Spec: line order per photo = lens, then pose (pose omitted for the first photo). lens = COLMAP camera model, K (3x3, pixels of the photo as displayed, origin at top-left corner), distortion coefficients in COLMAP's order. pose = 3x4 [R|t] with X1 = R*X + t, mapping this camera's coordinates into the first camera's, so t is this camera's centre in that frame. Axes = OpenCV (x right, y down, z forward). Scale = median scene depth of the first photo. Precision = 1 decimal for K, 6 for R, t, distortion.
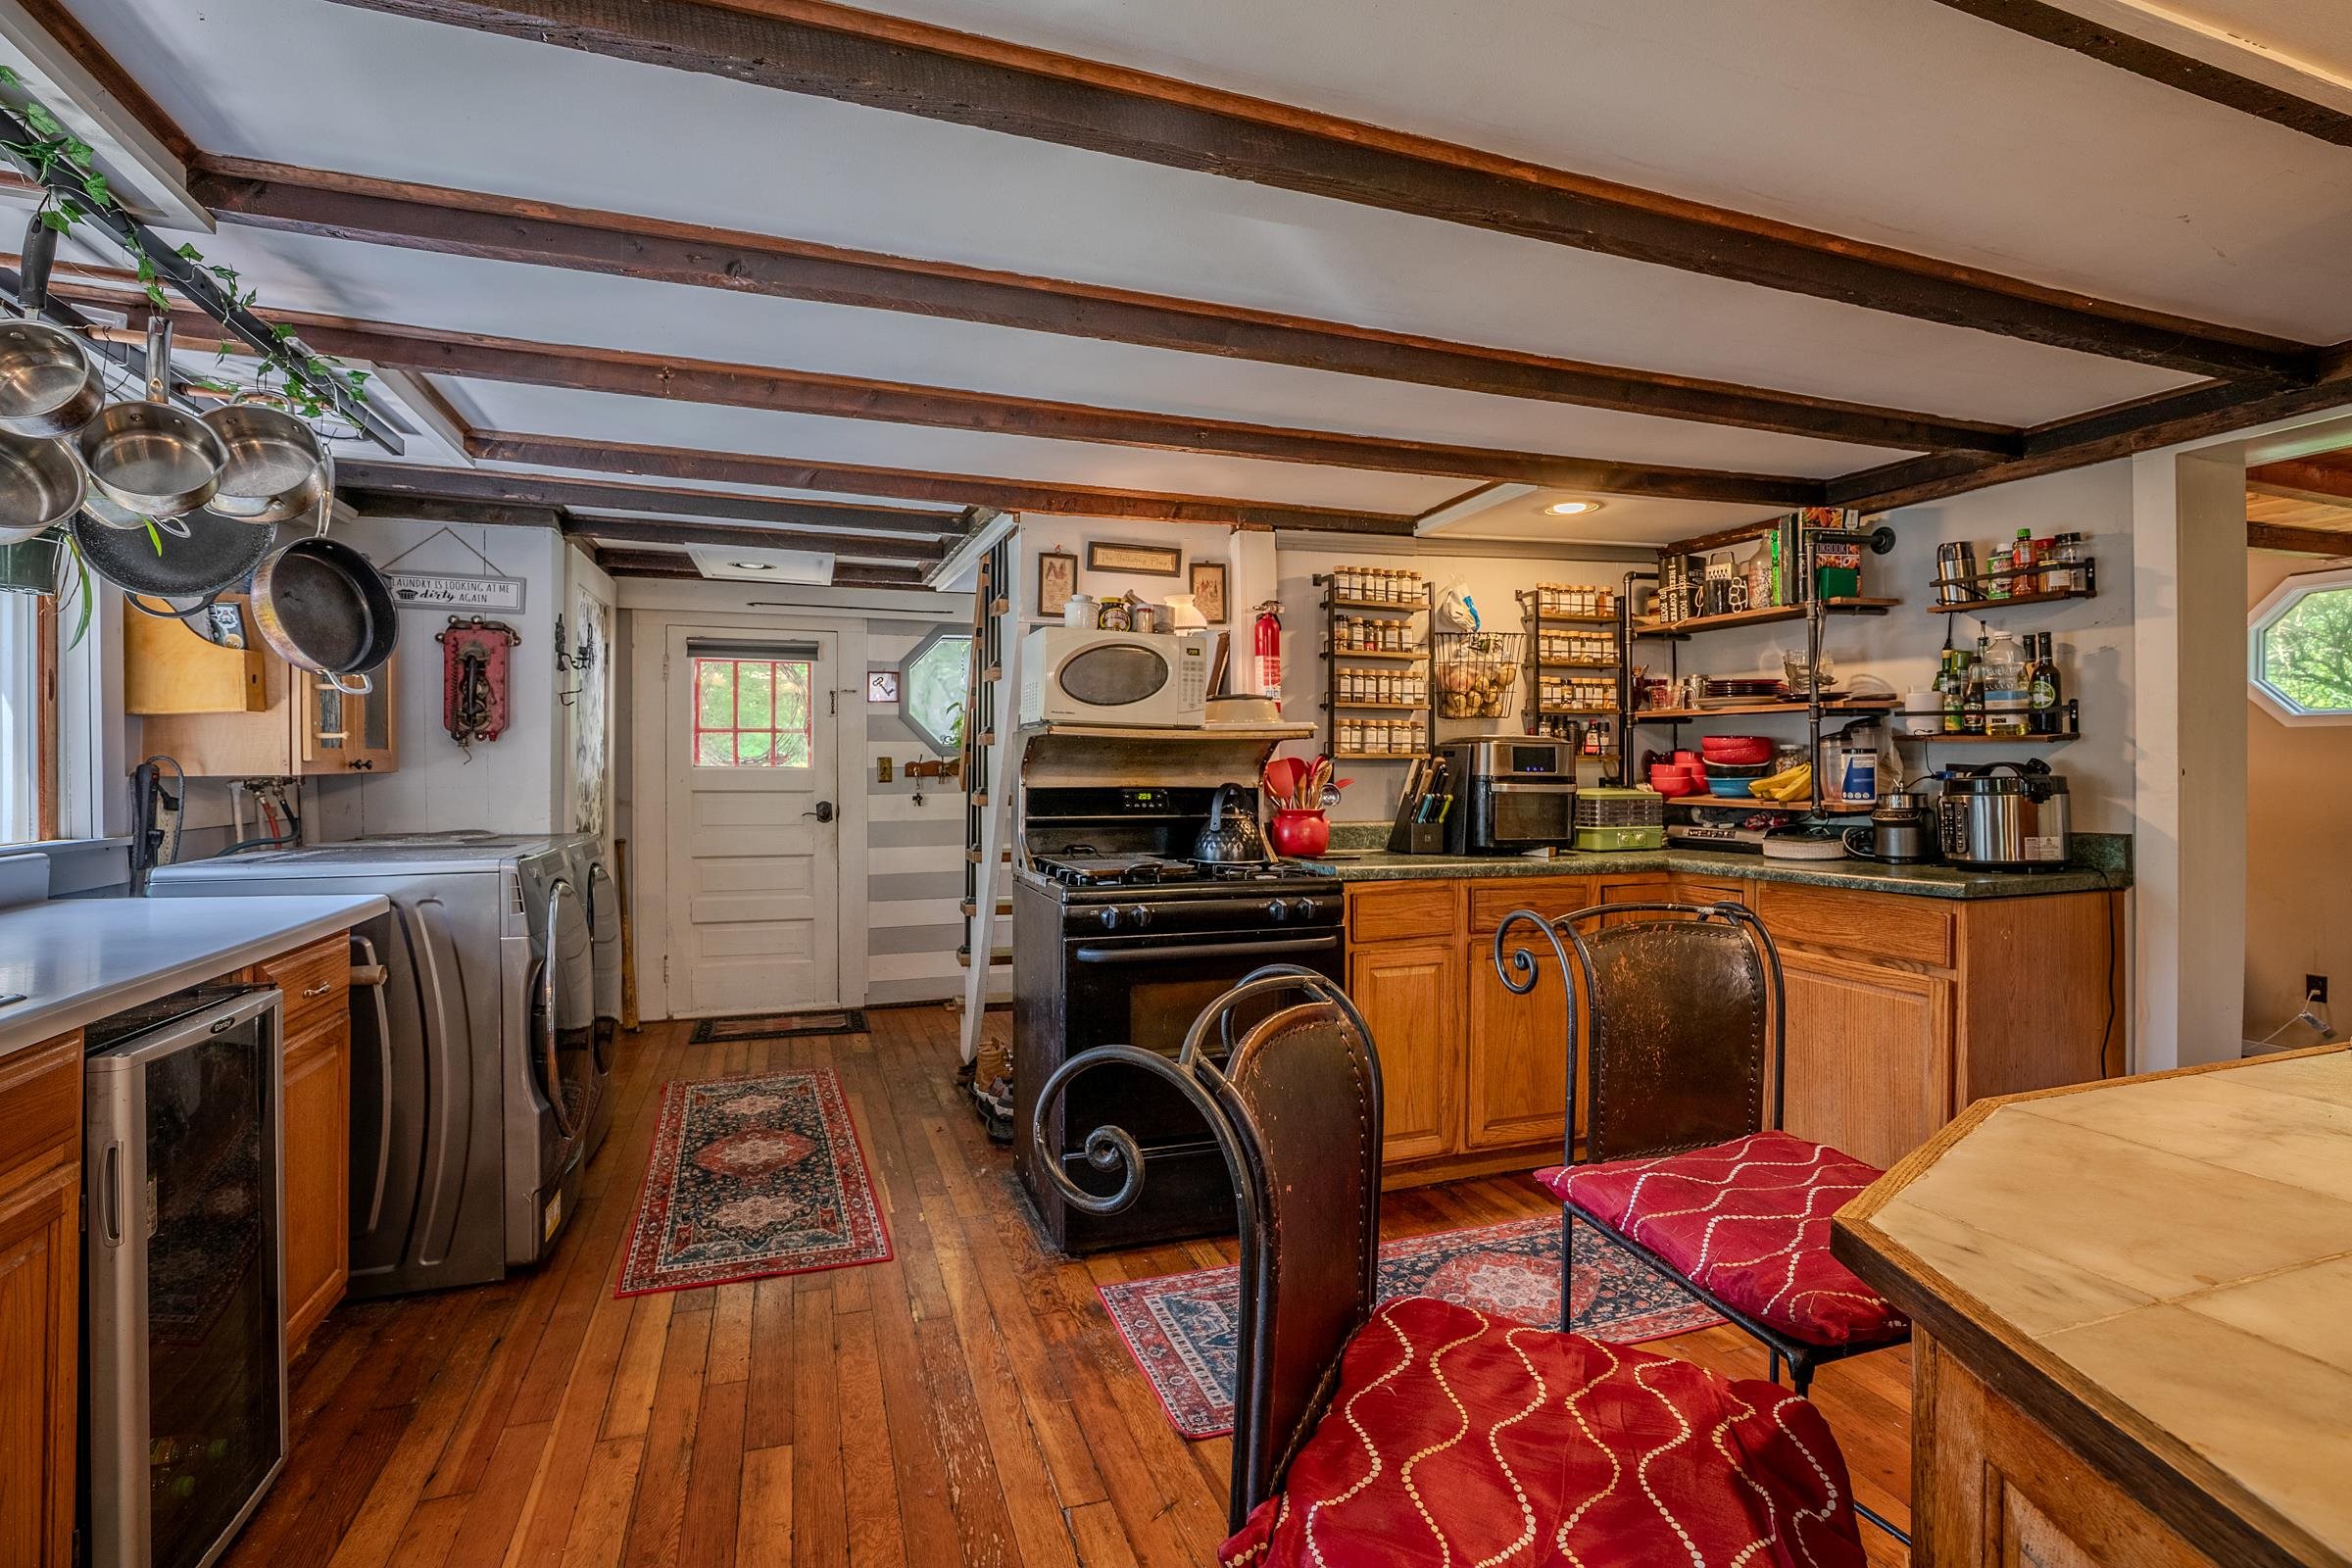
lens RADIAL K [[1093.3, 0, 1179.1], [0, 1093.3, 764.6], [0, 0, 1]] dist [-0.043122, 0.013866]
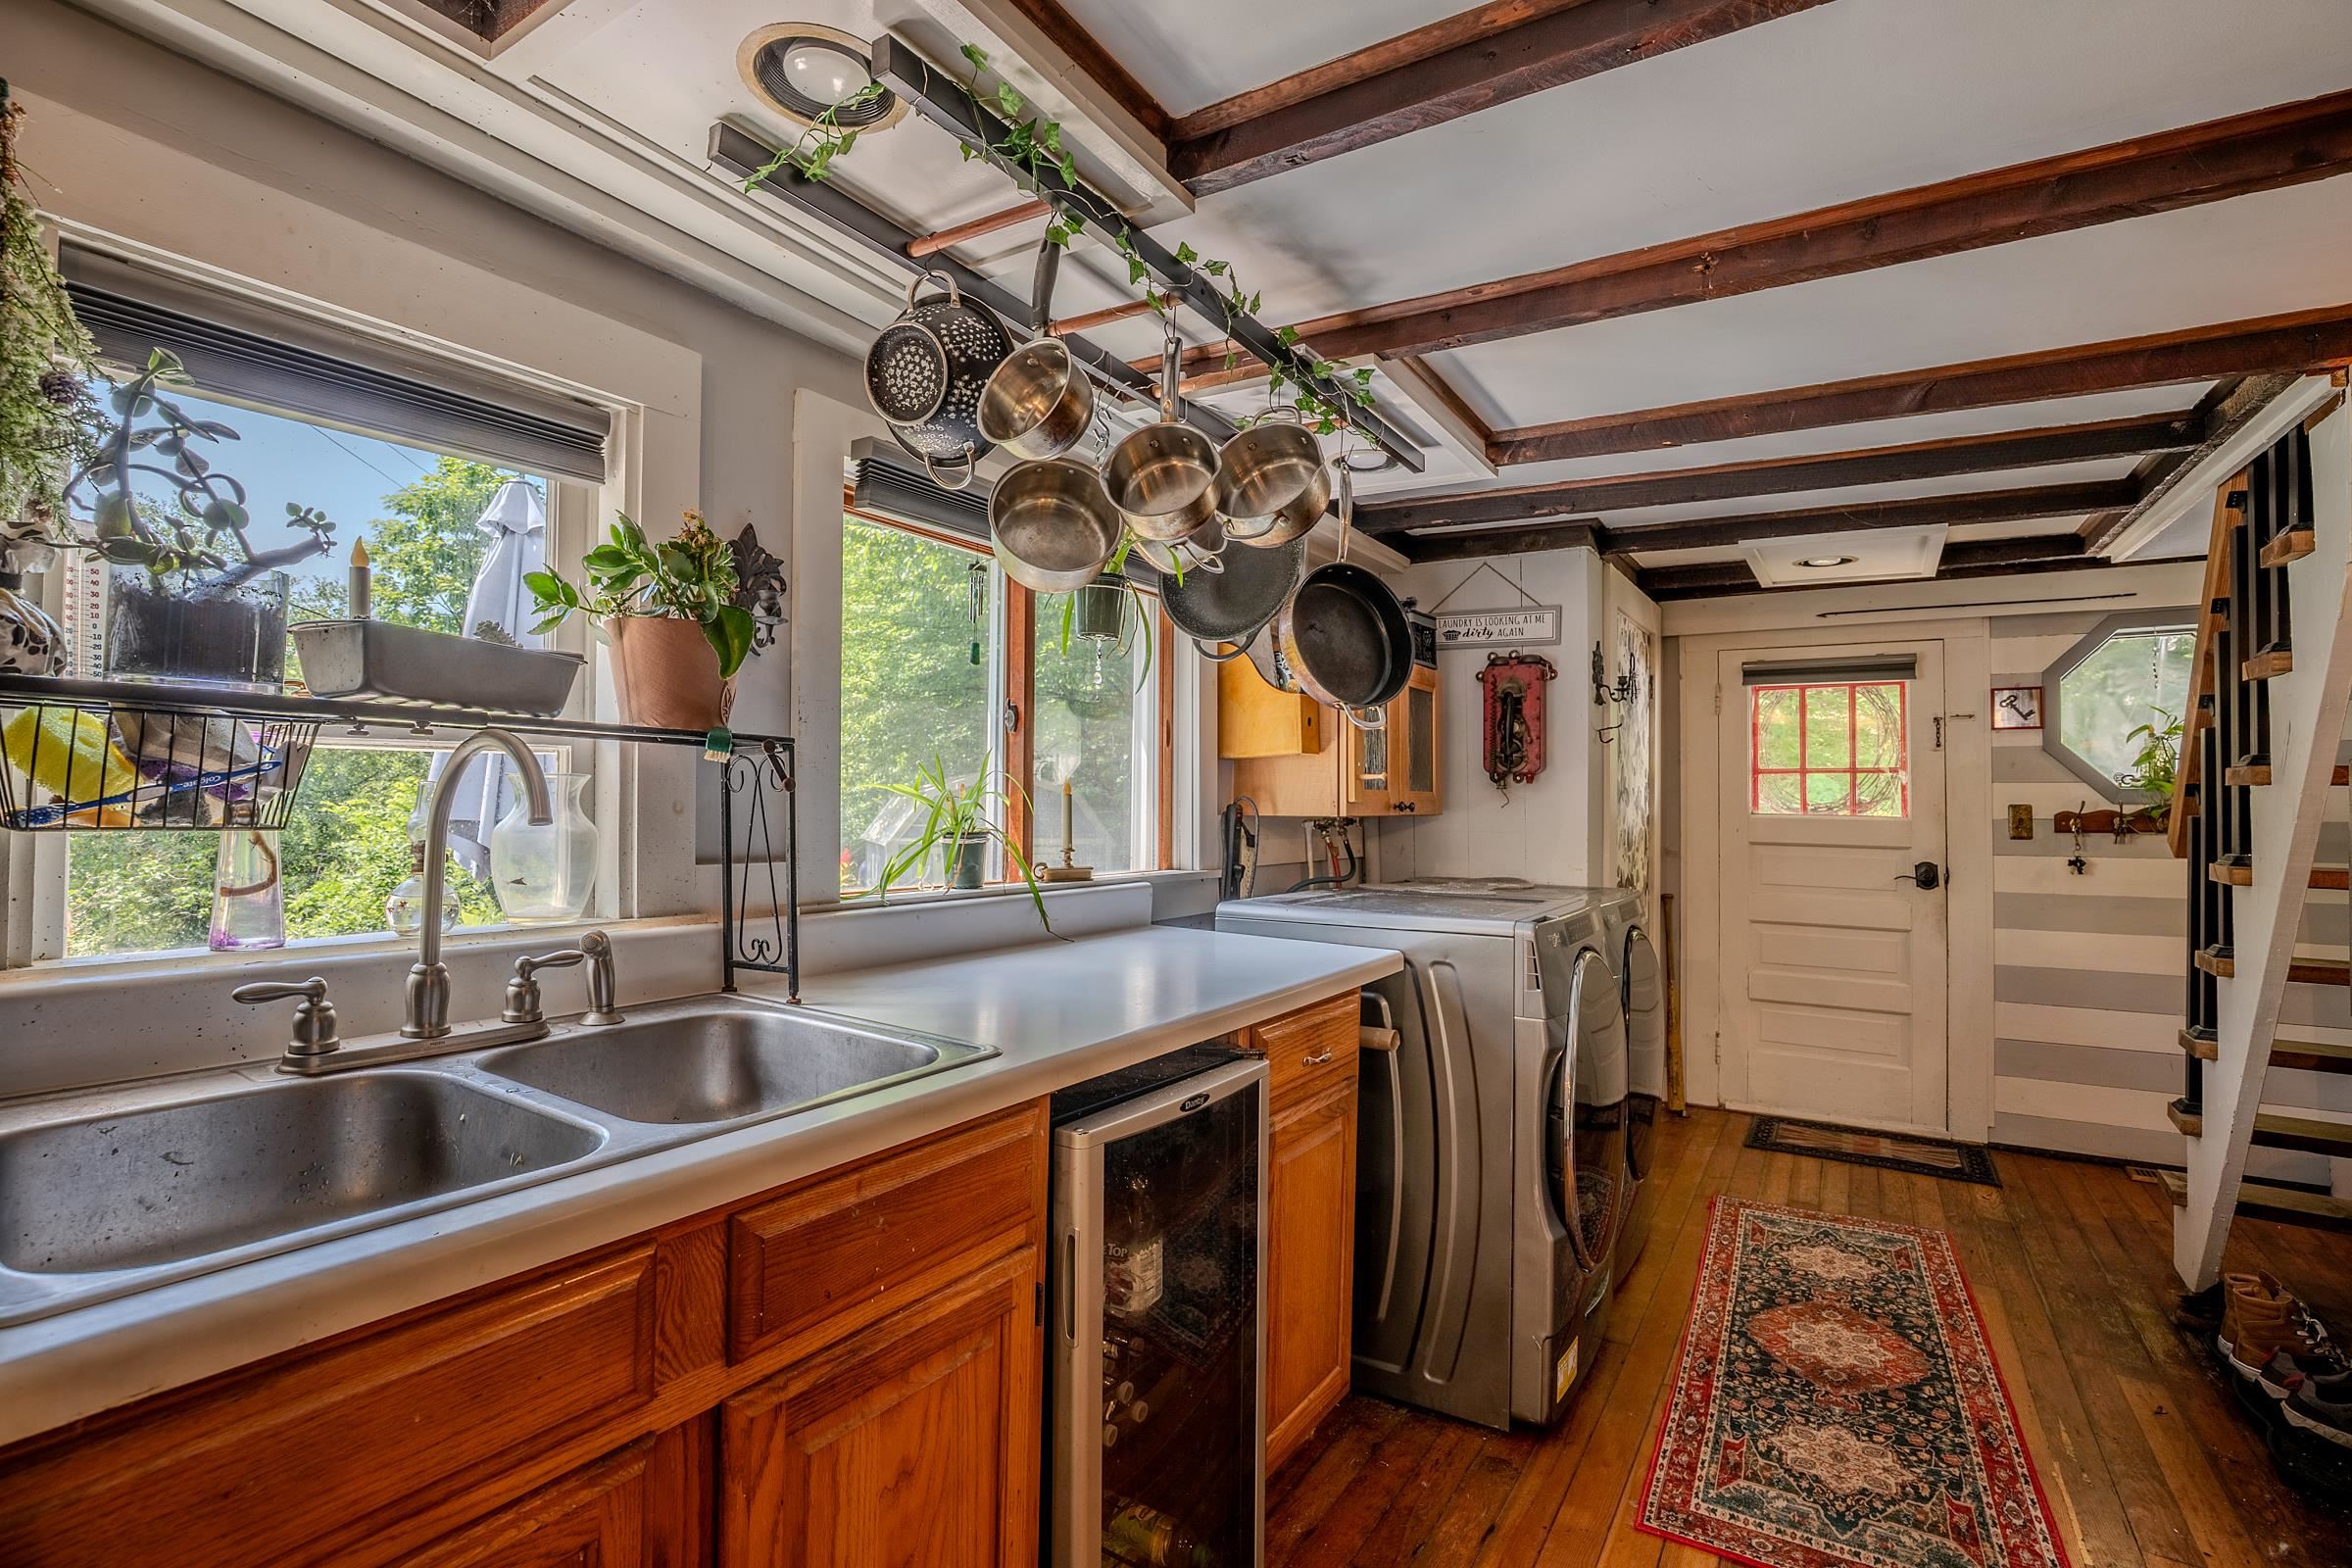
lens RADIAL K [[1093.3, 0, 1179.1], [0, 1093.3, 764.6], [0, 0, 1]] dist [-0.043122, 0.013866]
pose [[0.617160, -0.019686, -0.786592, -0.099830], [-0.014047, 0.999252, -0.036029, 0.000325], [0.786713, 0.033285, 0.616421, 0.215194]]
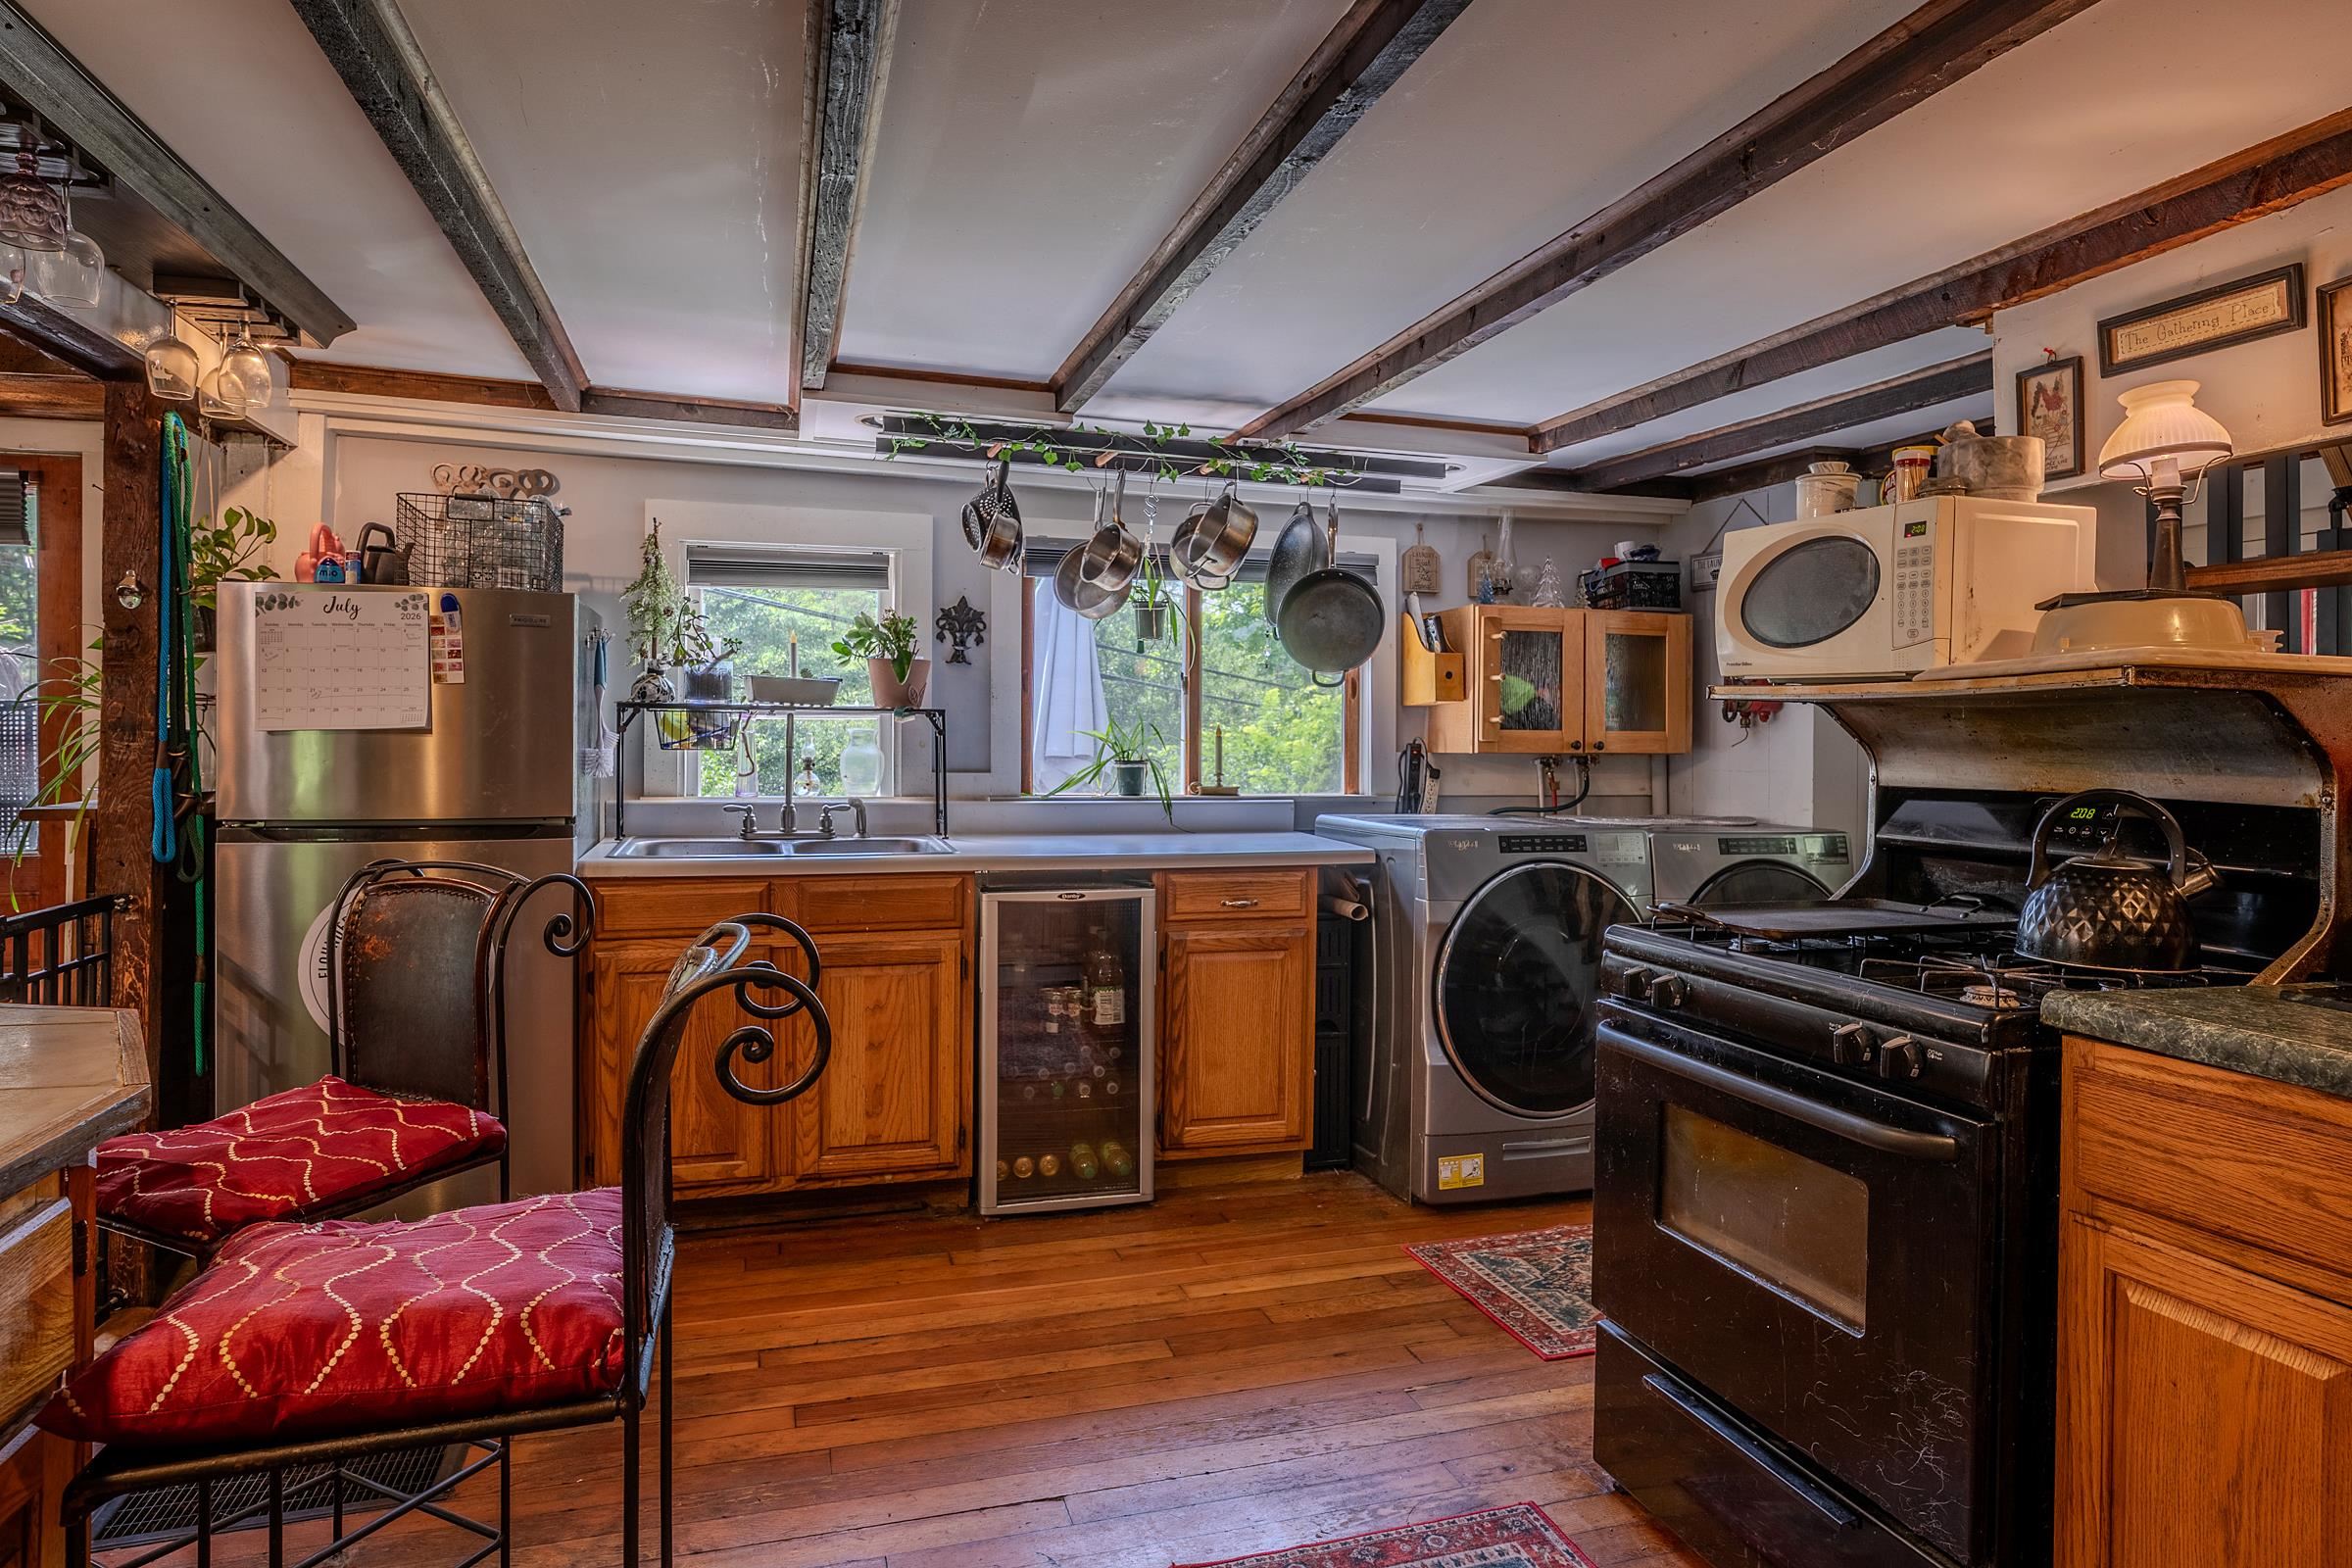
lens RADIAL K [[1371.6, 0, 1173.4], [0, 1371.6, 733.1], [0, 0, 1]] dist [-0.030579, 0.000136]
pose [[-0.057933, -0.006967, -0.998296, 0.641785], [-0.010147, 0.999928, -0.006389, 0.000671], [0.998269, 0.009760, -0.058000, 0.655382]]
